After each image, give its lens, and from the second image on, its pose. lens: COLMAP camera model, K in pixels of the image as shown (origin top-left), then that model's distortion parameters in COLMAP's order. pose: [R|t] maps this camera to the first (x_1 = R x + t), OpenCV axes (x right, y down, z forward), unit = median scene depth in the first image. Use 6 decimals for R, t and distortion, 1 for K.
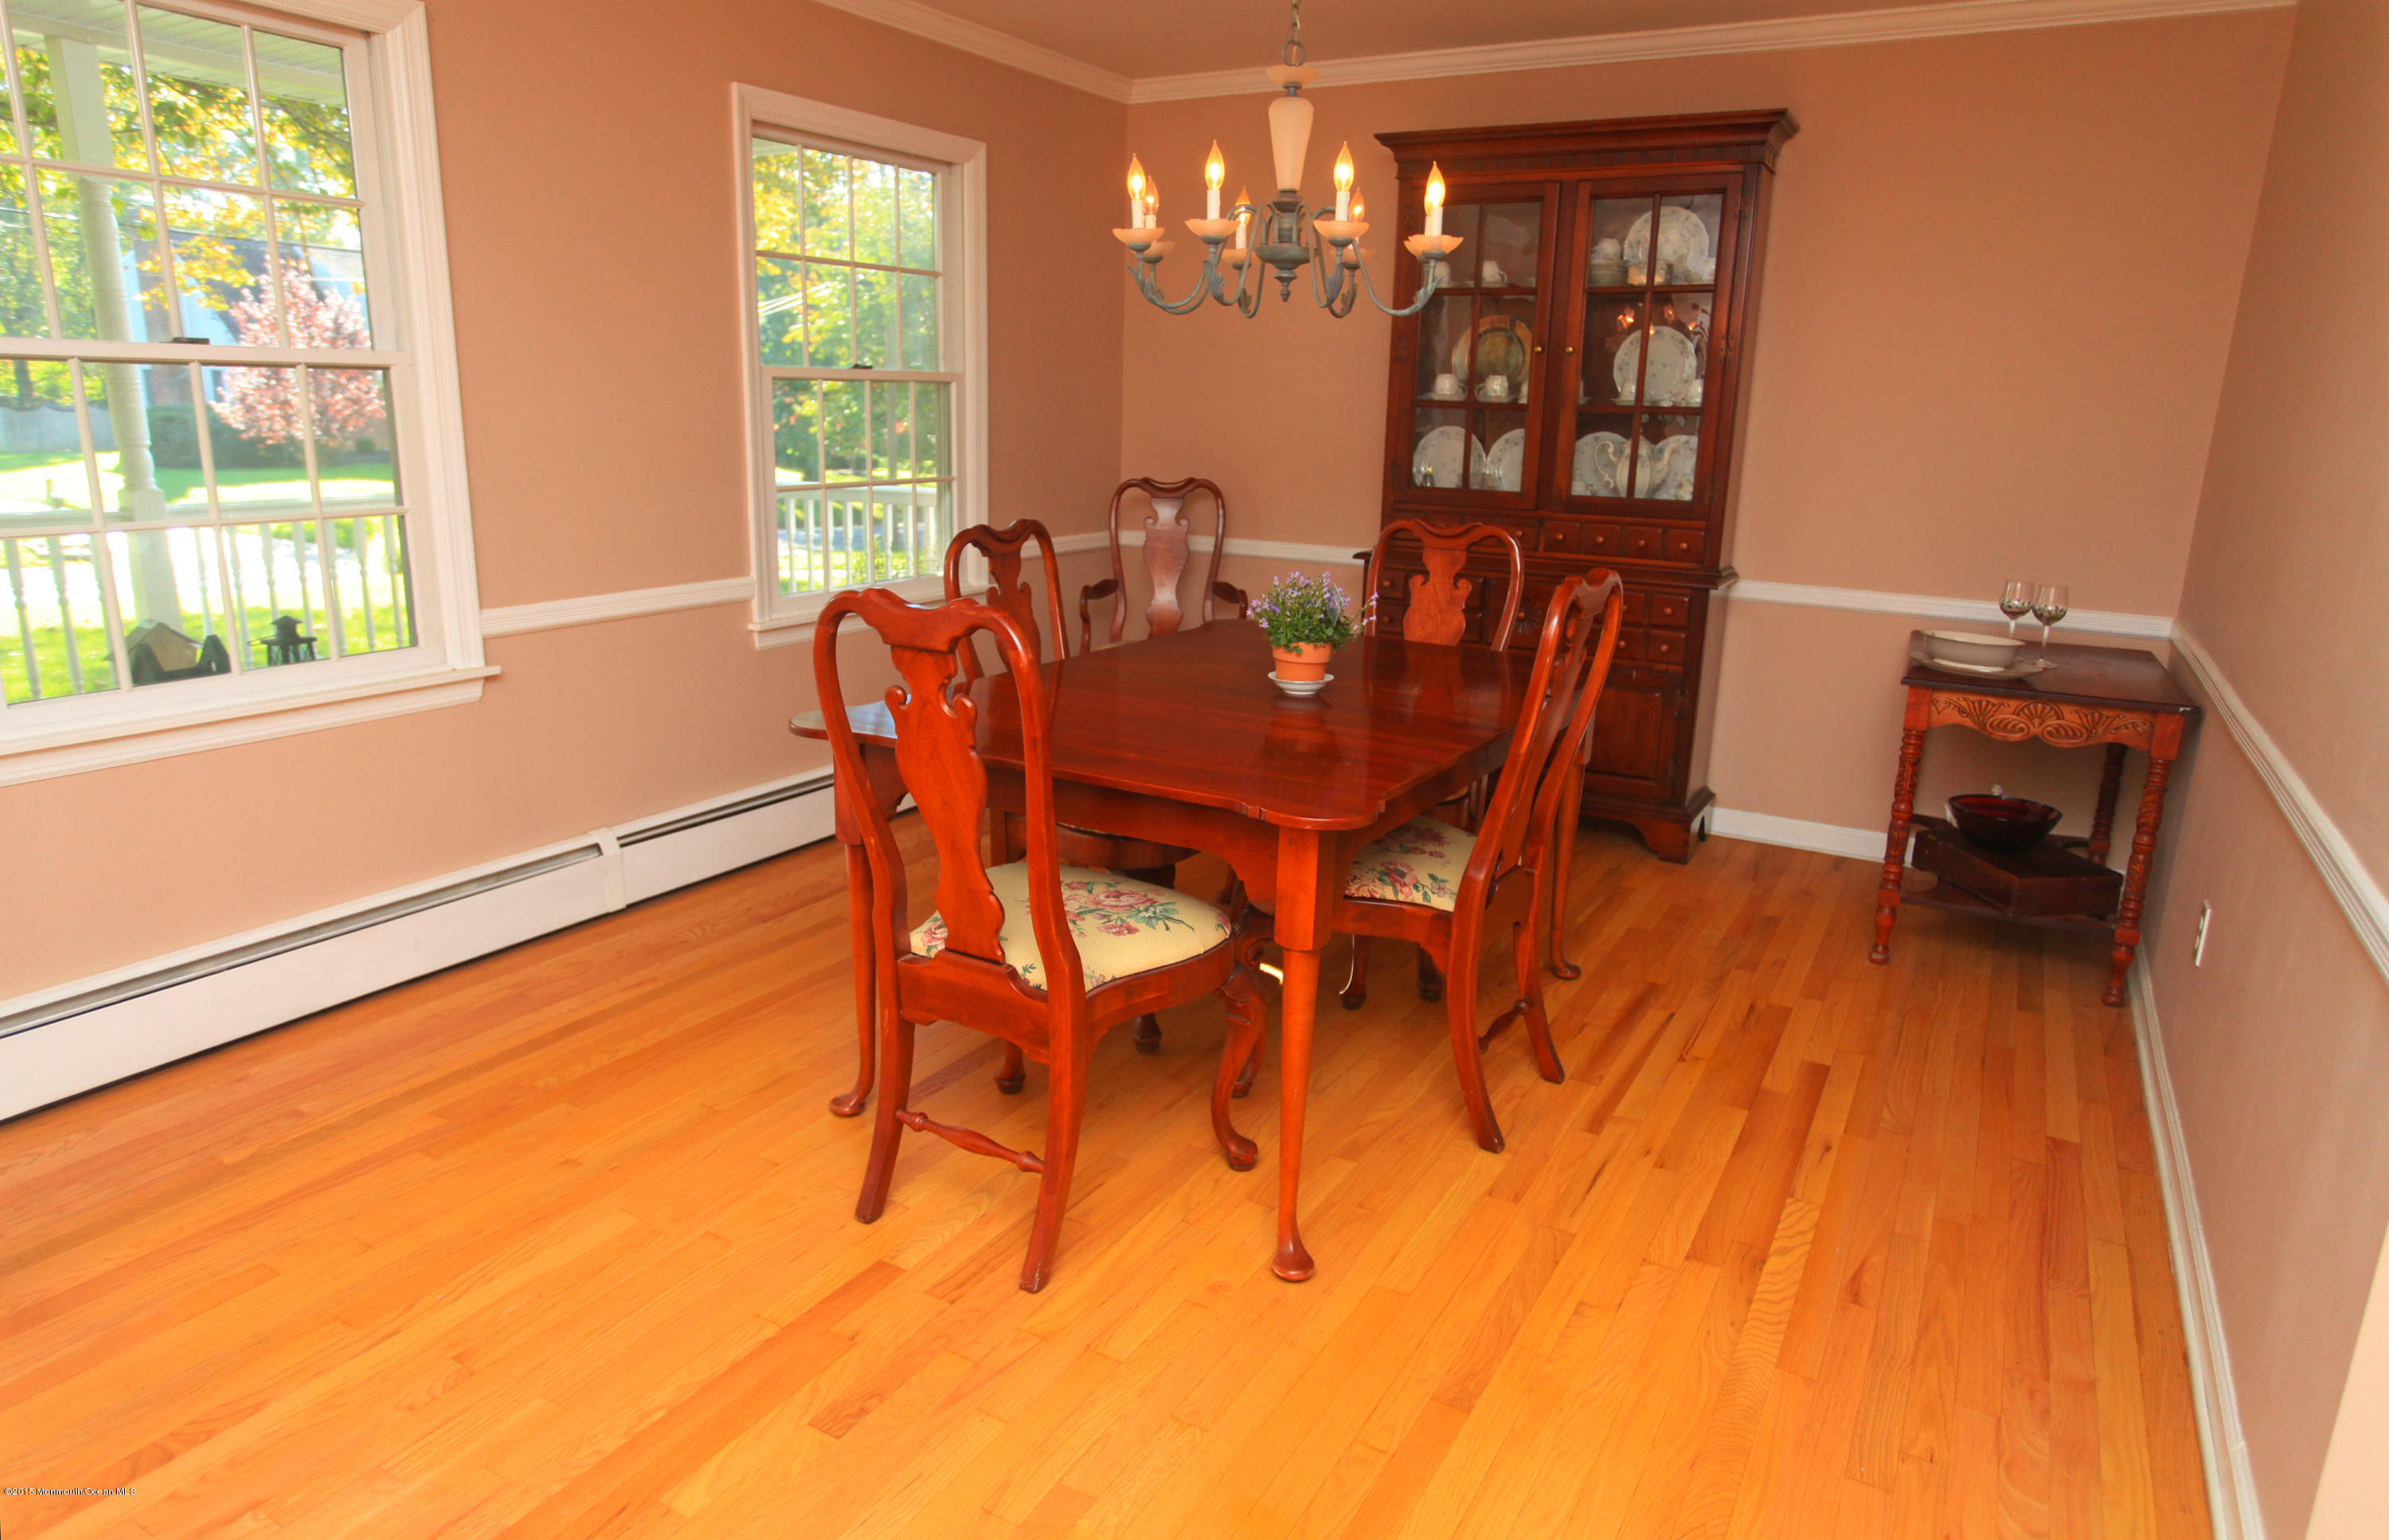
lens RADIAL K [[1419.7, 0, 1190.1], [0, 1419.7, 780.4], [0, 0, 1]] dist [-0.081808, 0.061704]
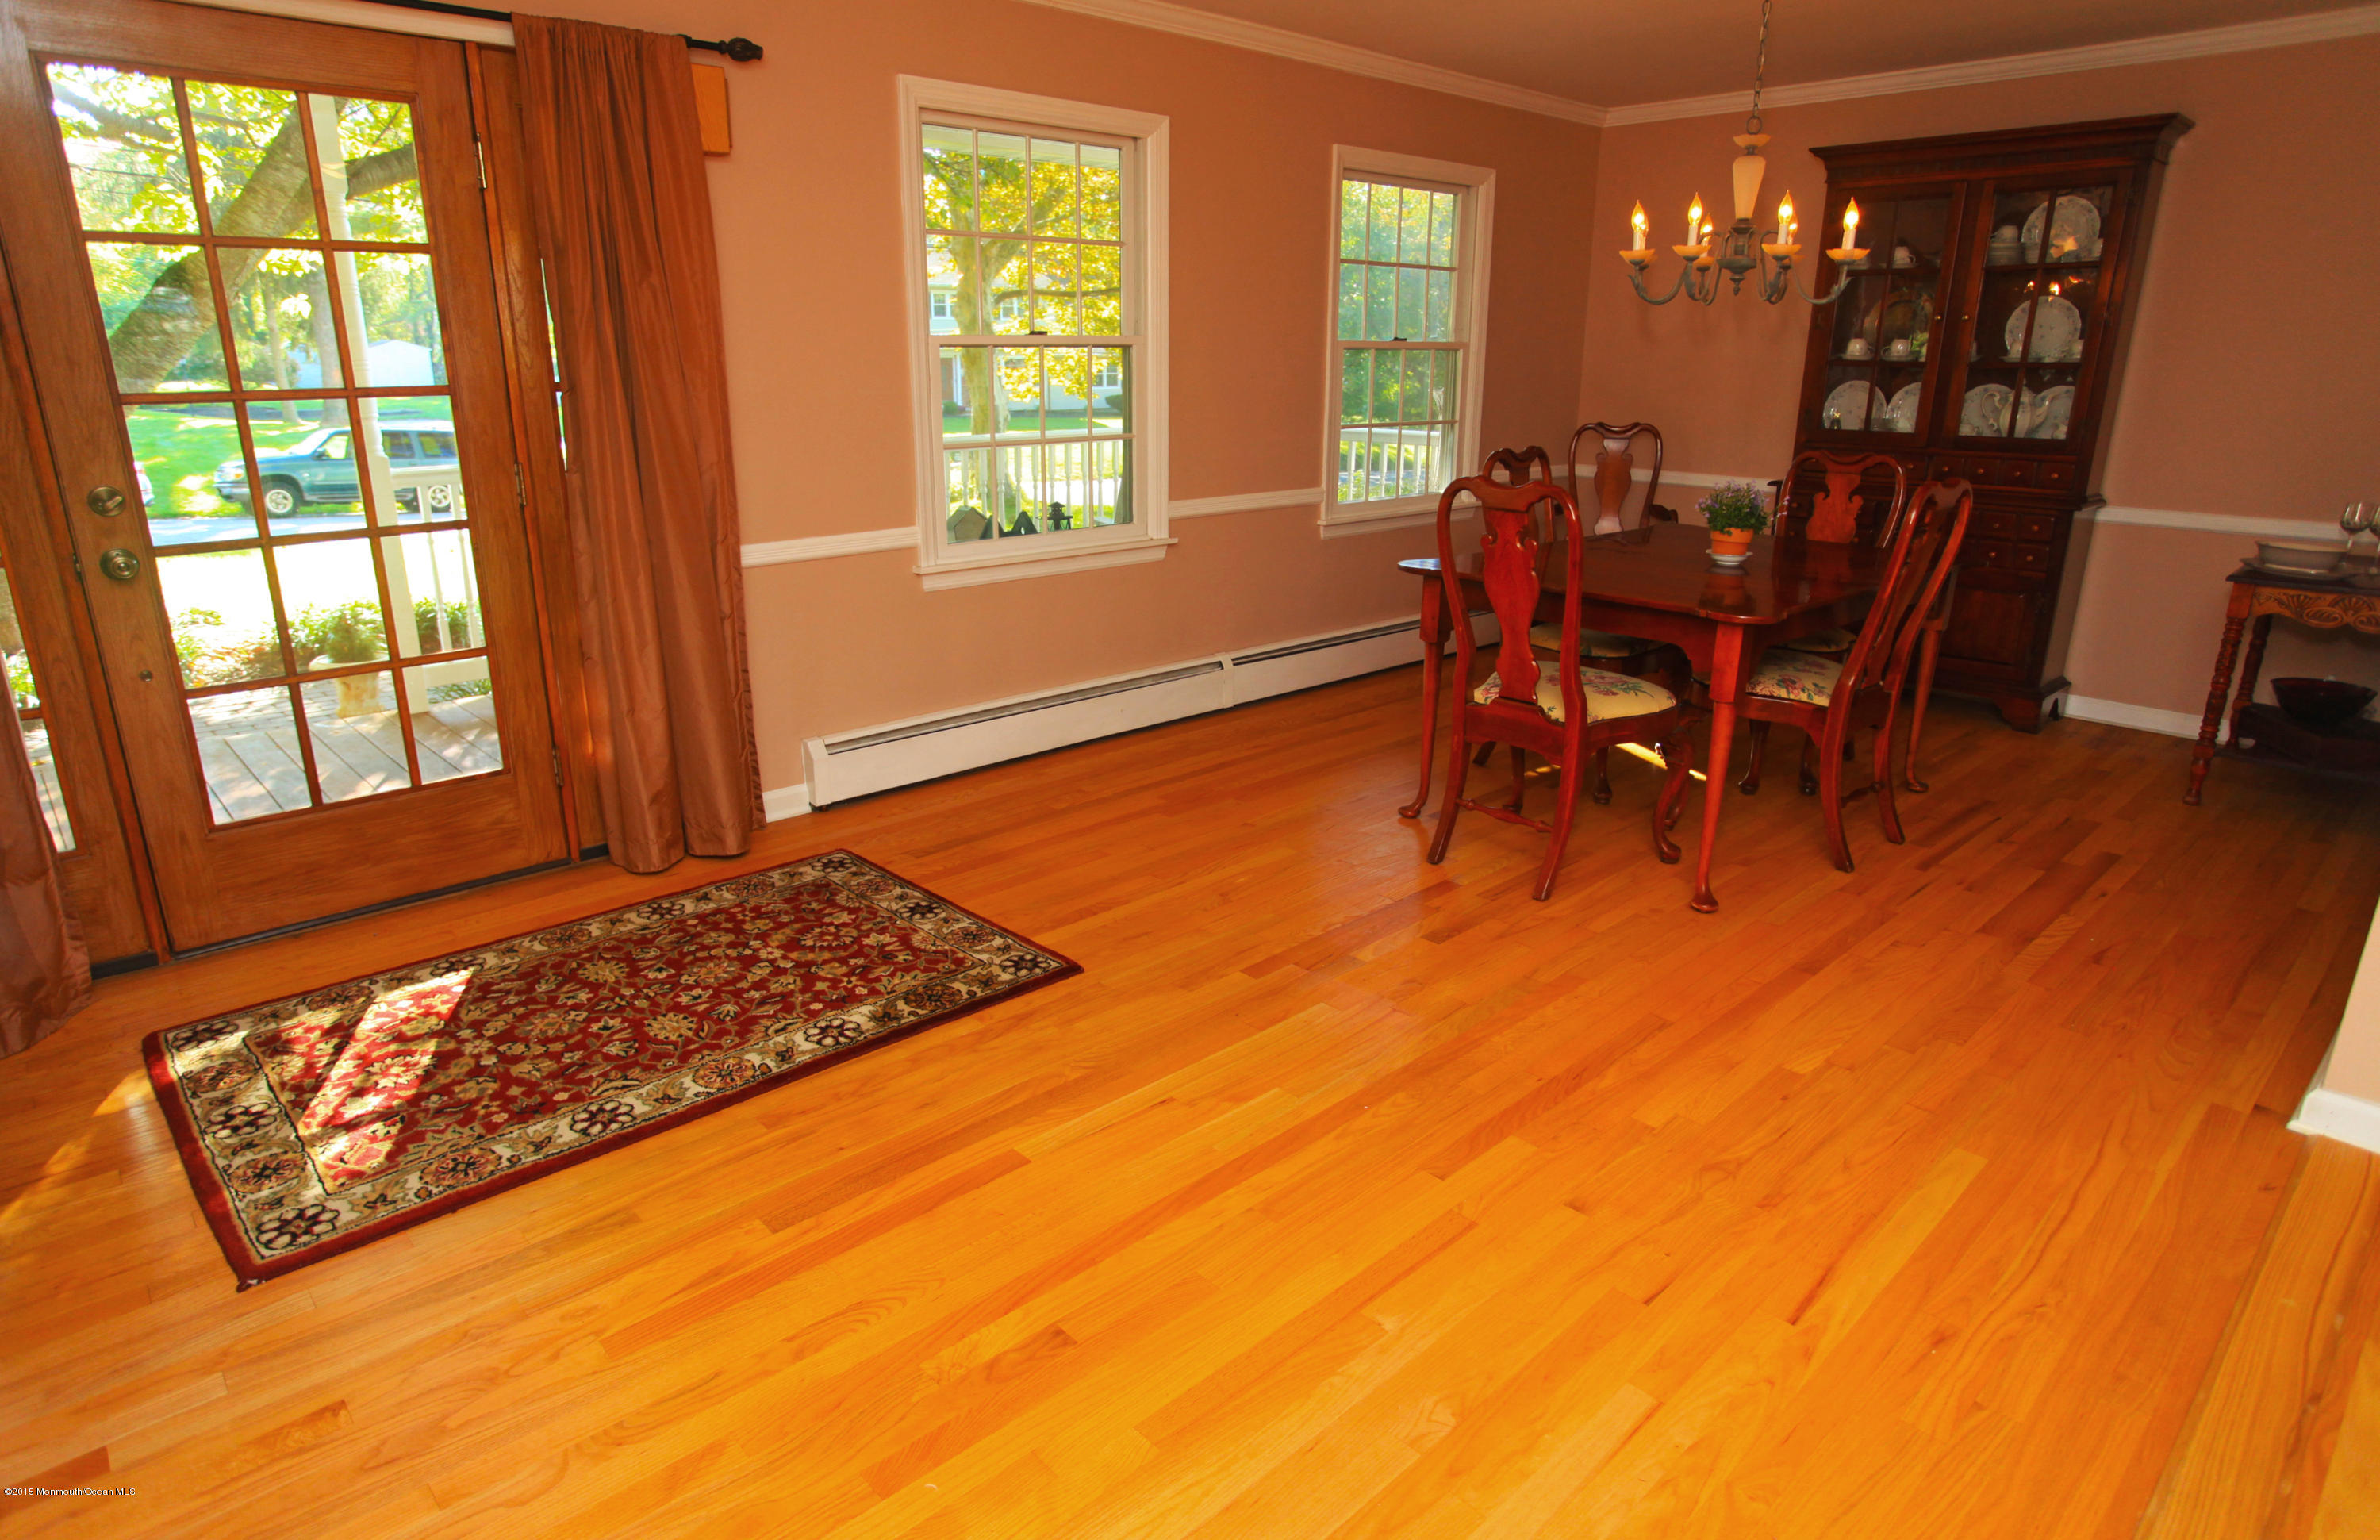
lens RADIAL K [[1314.0, 0, 1181.0], [0, 1314.0, 764.2], [0, 0, 1]] dist [-0.063920, 0.035029]
pose [[0.956058, 0.068252, -0.285124, -0.058619], [-0.057473, 0.997286, 0.046011, 0.102093], [0.287490, -0.027602, 0.957386, -0.405419]]
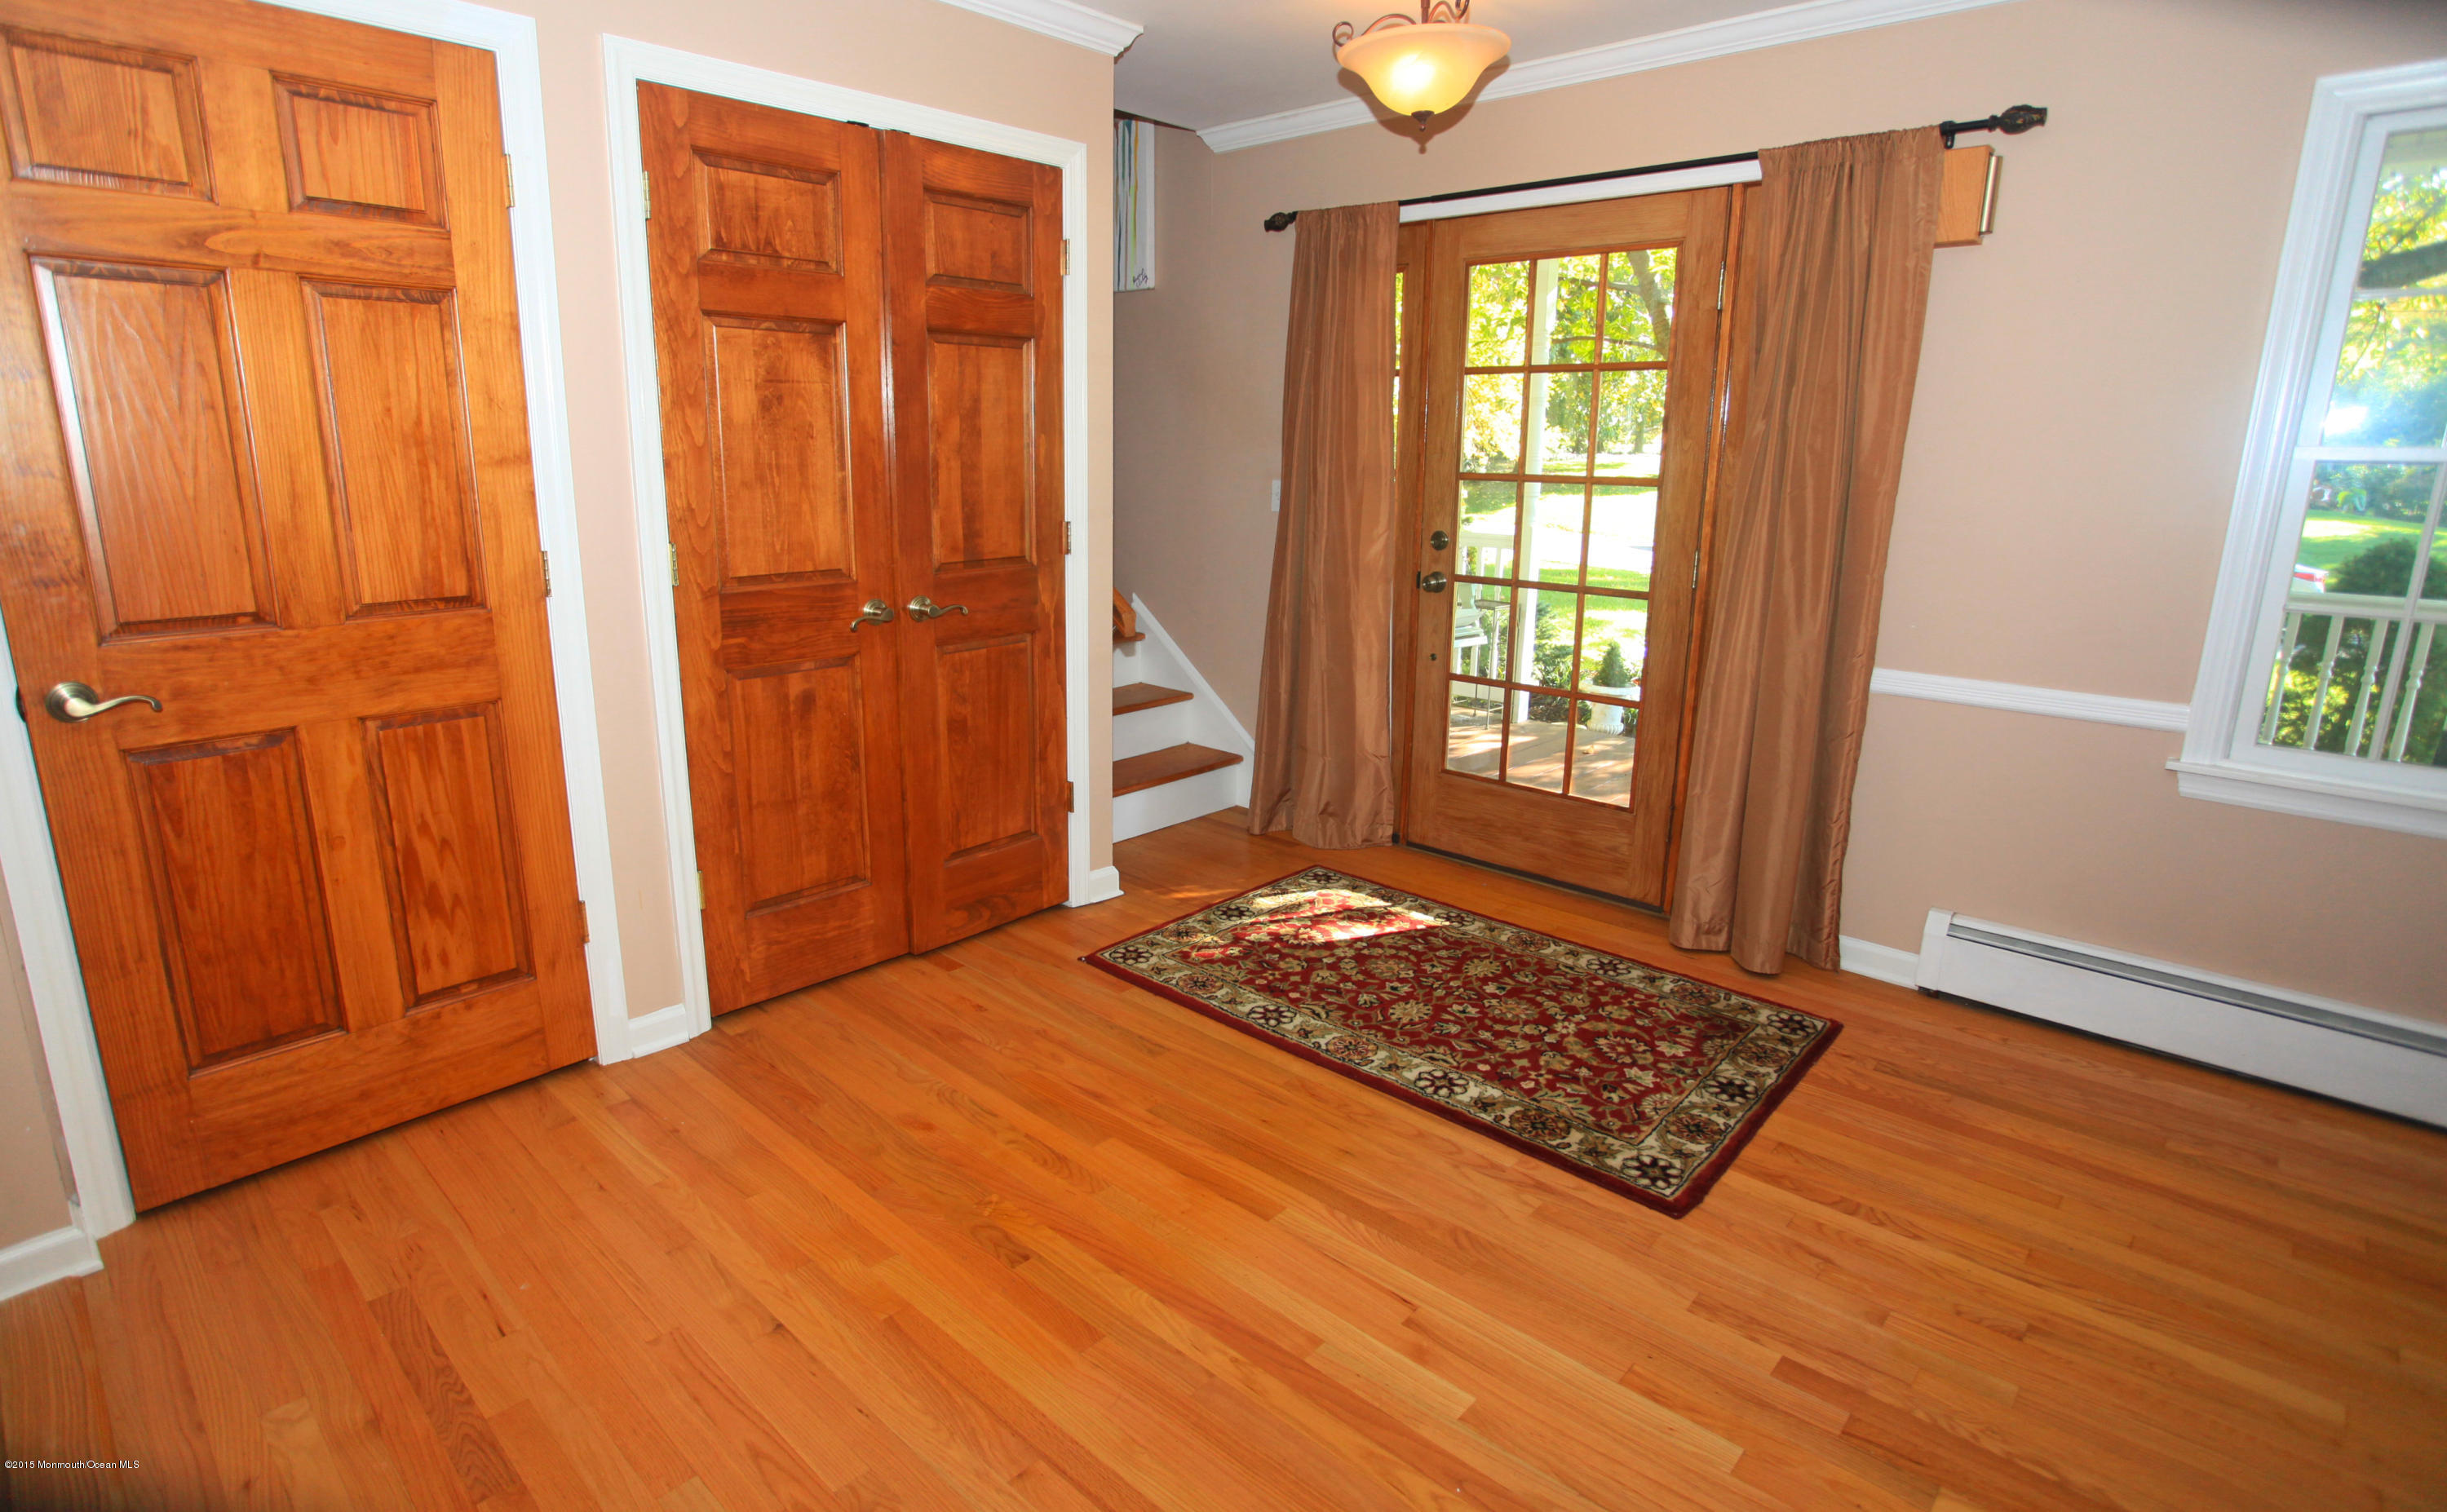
lens RADIAL K [[1230.7, 0, 1223.5], [0, 1230.7, 756.0], [0, 0, 1]] dist [-0.031648, 0.000211]
pose [[-0.212959, 0.215259, -0.953054, 0.275041], [-0.271990, 0.923812, 0.269430, -0.062644], [0.938440, 0.316598, -0.138186, 0.219013]]
